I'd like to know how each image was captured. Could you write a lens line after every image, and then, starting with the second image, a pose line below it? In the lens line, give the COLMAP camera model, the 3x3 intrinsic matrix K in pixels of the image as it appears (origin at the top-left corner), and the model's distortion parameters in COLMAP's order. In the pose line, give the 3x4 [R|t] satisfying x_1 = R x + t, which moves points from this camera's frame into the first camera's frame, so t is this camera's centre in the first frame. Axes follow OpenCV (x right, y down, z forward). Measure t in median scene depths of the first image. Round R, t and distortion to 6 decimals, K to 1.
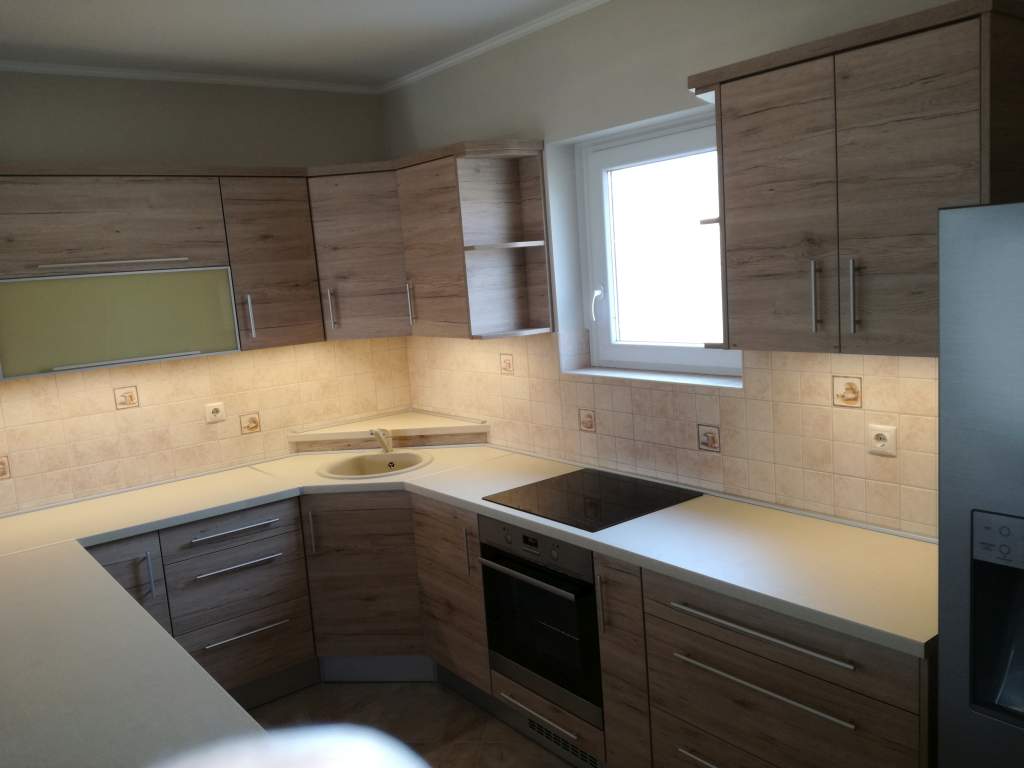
lens RADIAL K [[838.2, 0, 512.0], [0, 838.2, 387.6], [0, 0, 1]] dist [0.123888, -0.251418]
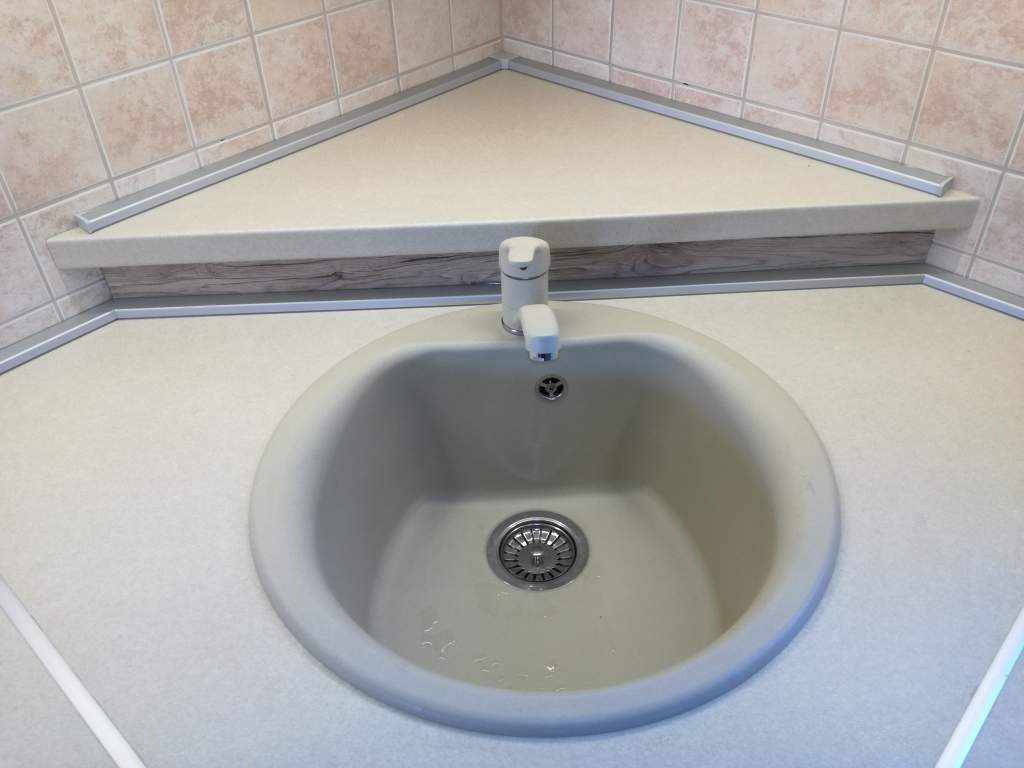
lens RADIAL K [[847.8, 0, 512.0], [0, 847.8, 384.0], [0, 0, 1]] dist [0.062058, -0.113649]
pose [[0.985735, -0.063404, 0.155906, -0.215394], [-0.024807, 0.861476, 0.507193, -0.031162], [-0.166467, -0.503825, 0.847614, 0.906026]]
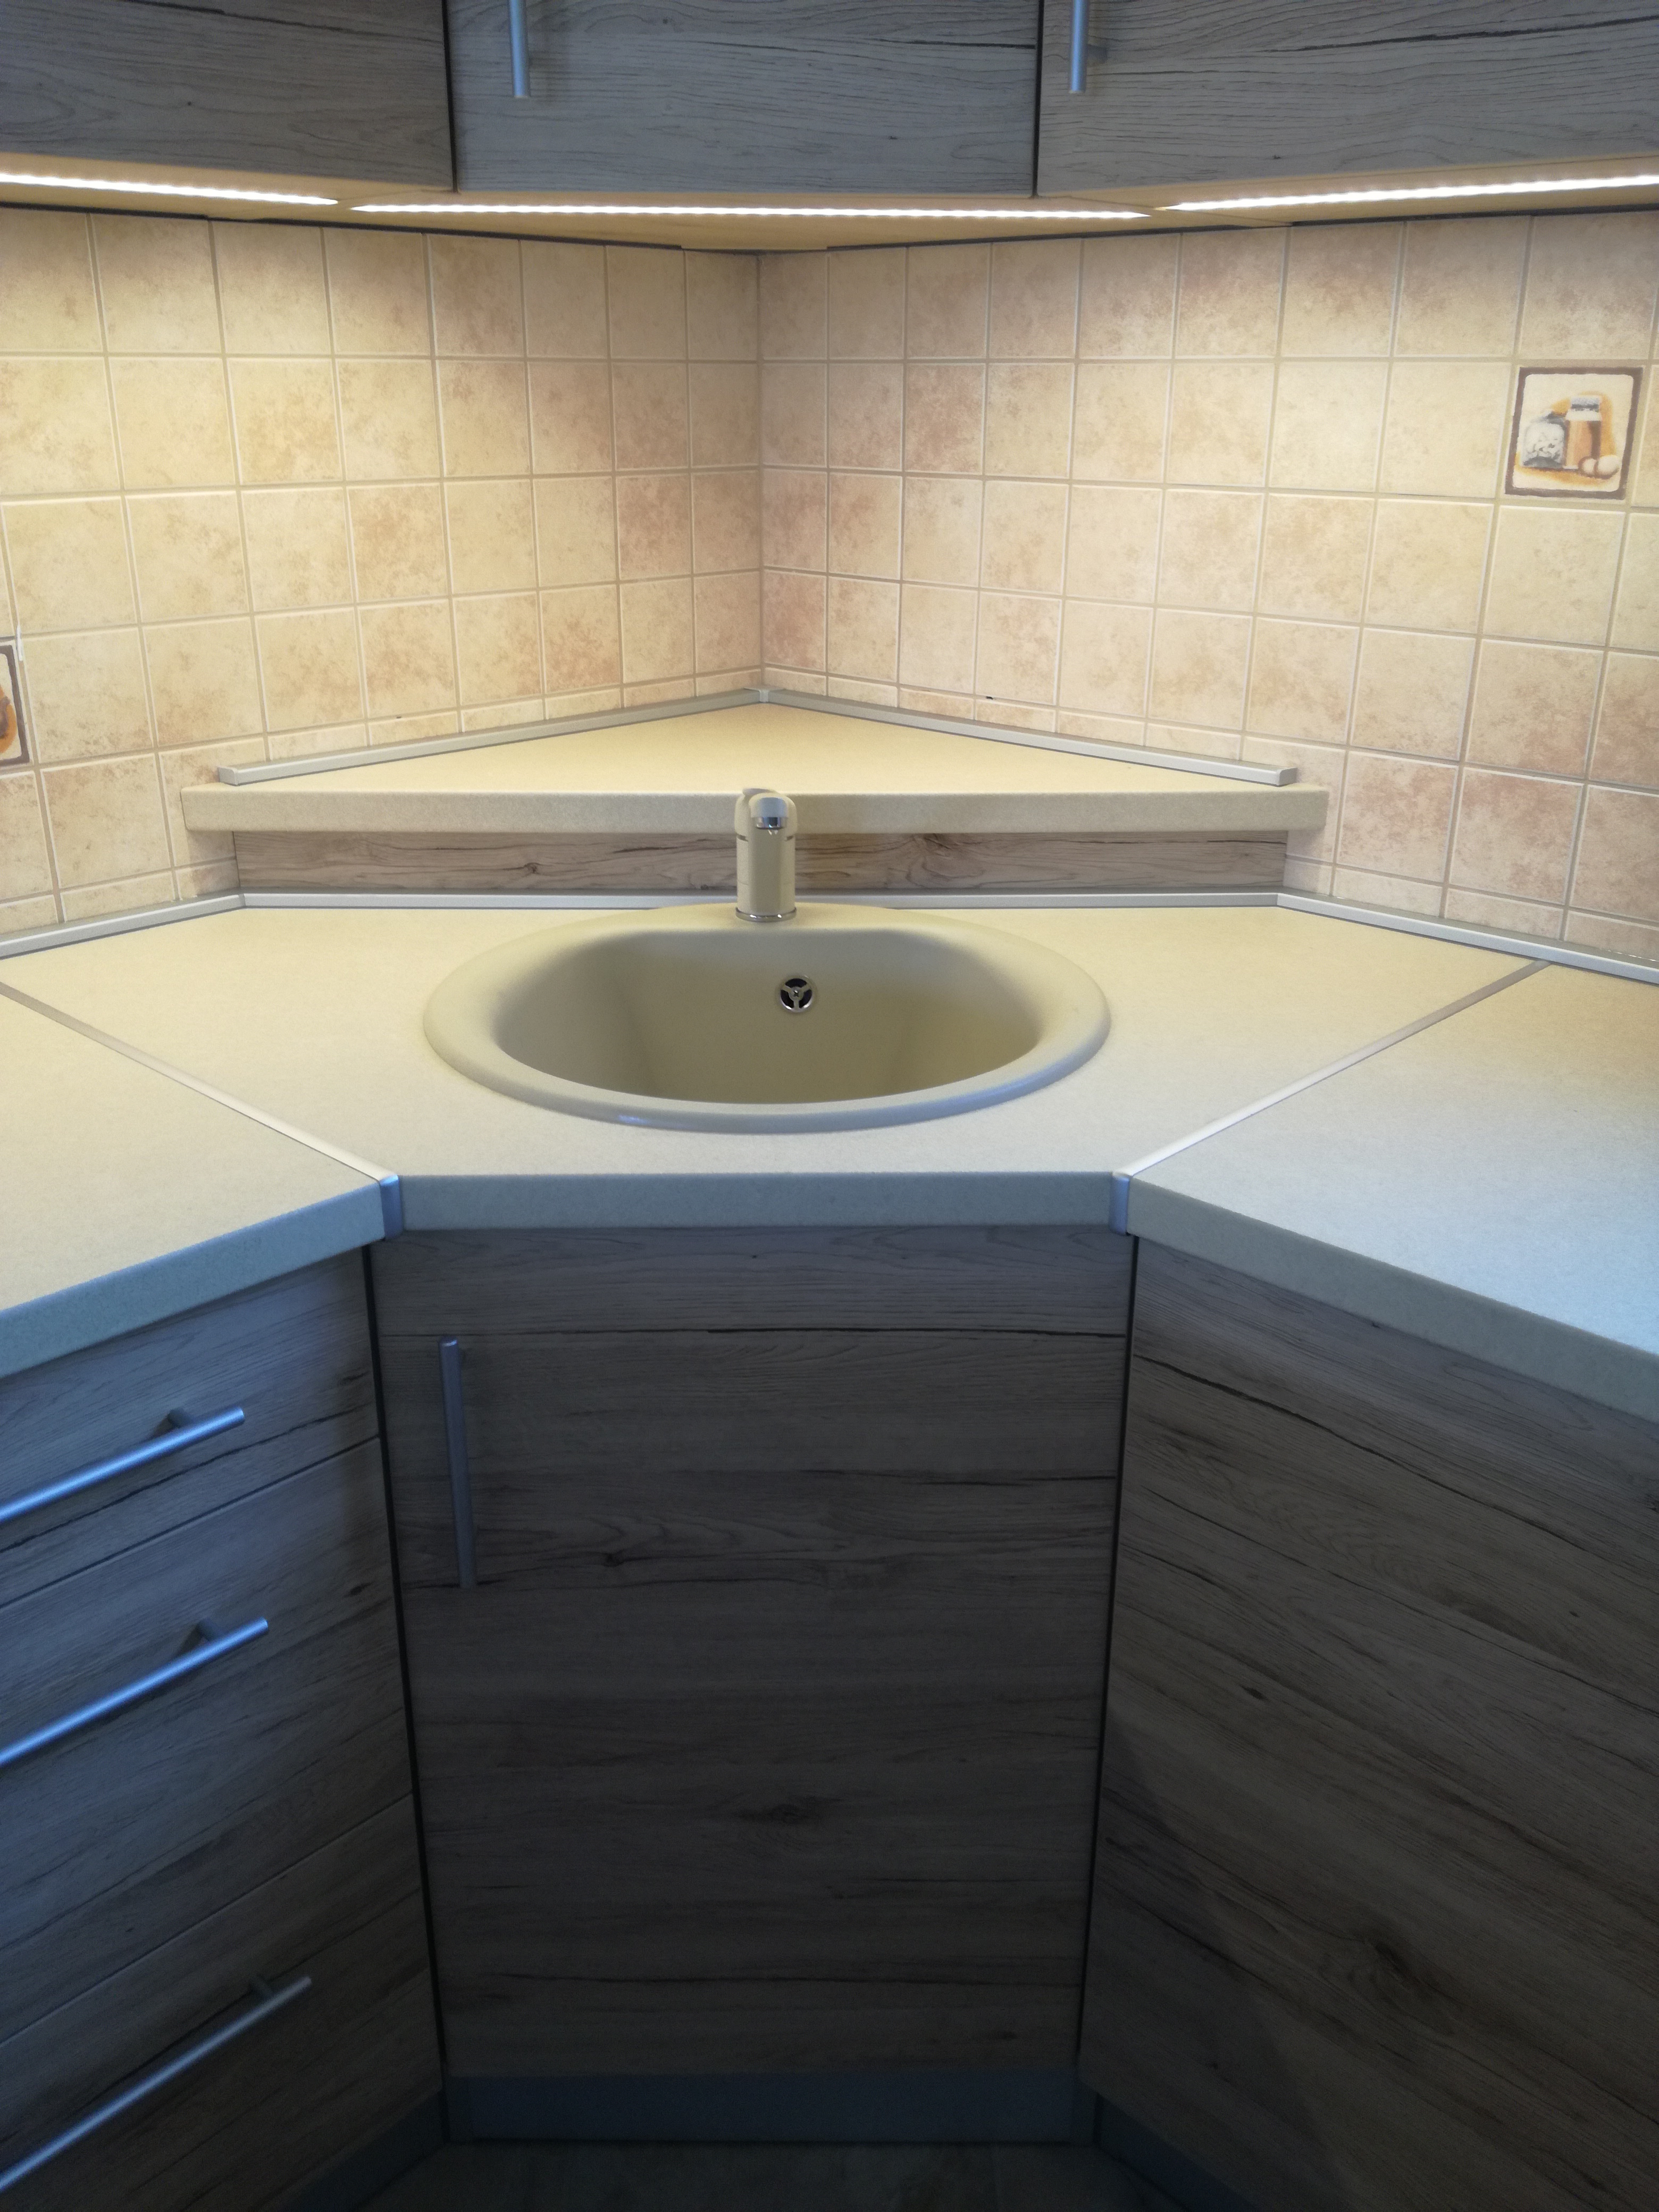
lens RADIAL K [[1810.6, 0, 827.8], [0, 1810.6, 1114.8], [0, 0, 1]] dist [0.123888, -0.251418]
pose [[0.985672, 0.017369, 0.167777, -0.228260], [-0.055392, 0.972850, 0.224710, 0.032886], [-0.159319, -0.230784, 0.959873, 0.693955]]
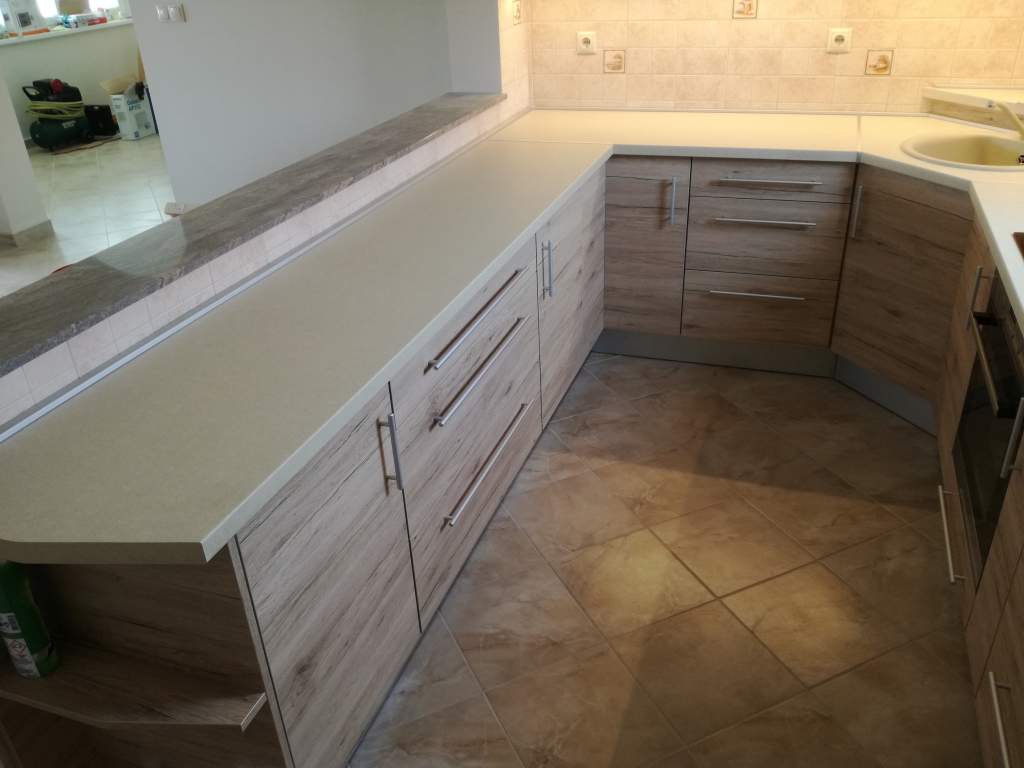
lens RADIAL K [[838.2, 0, 512.0], [0, 838.2, 387.6], [0, 0, 1]] dist [0.123888, -0.251418]
pose [[0.536218, 0.449883, -0.714196, 0.253934], [-0.119045, 0.877974, 0.463670, -0.022518], [0.835643, -0.163607, 0.524341, 0.259006]]
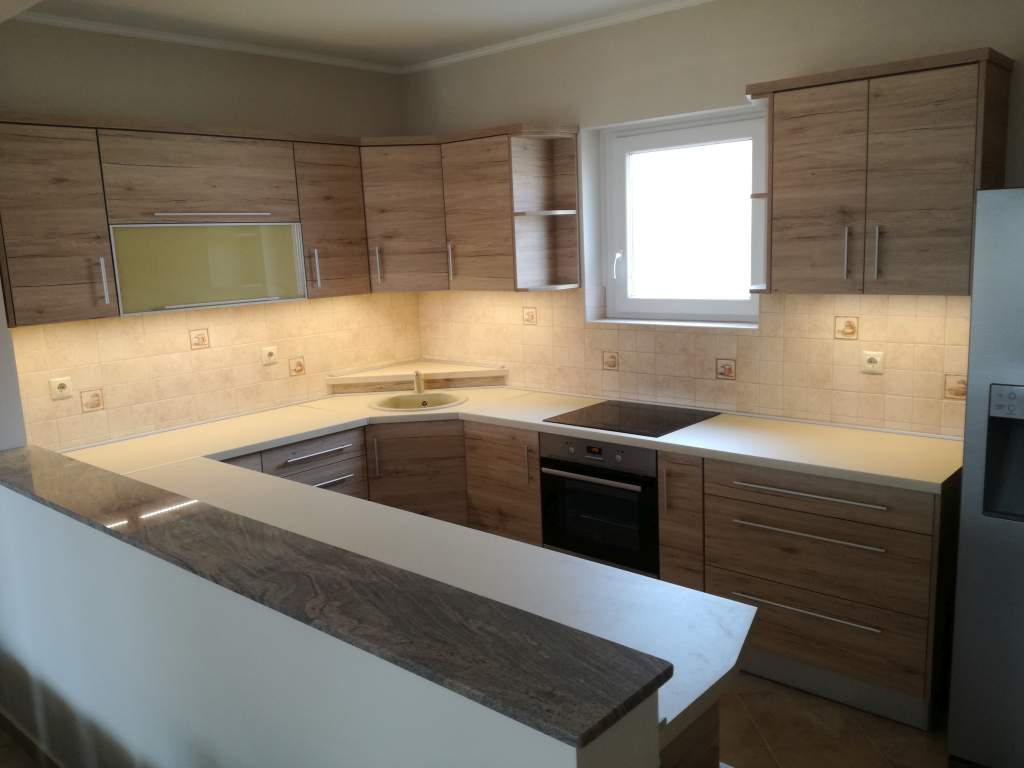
lens RADIAL K [[838.2, 0, 512.0], [0, 838.2, 387.6], [0, 0, 1]] dist [0.123888, -0.251418]
pose [[0.982532, 0.000258, 0.186095, -0.269765], [-0.003774, 0.999821, 0.018542, 0.054695], [-0.186057, -0.018920, 0.982357, -0.162515]]
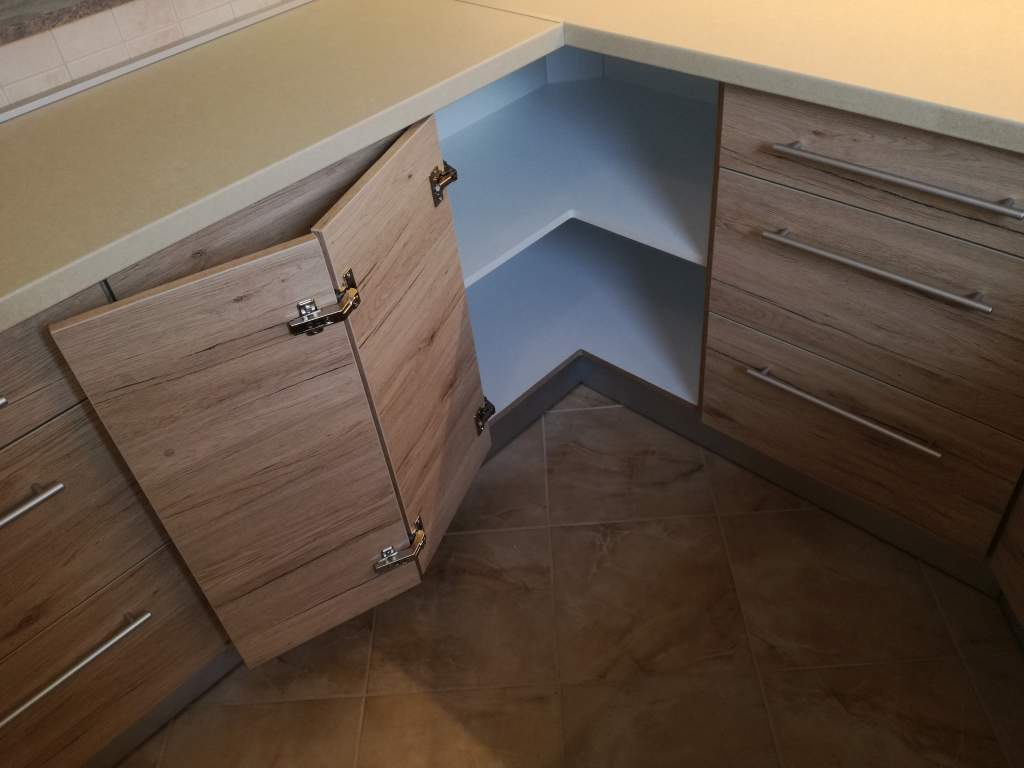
lens RADIAL K [[838.2, 0, 512.0], [0, 838.2, 387.6], [0, 0, 1]] dist [0.123888, -0.251418]
pose [[0.148979, 0.701406, -0.697019, -0.050370], [-0.055450, 0.709702, 0.702317, -0.001865], [0.987284, -0.065981, 0.144624, 0.763262]]
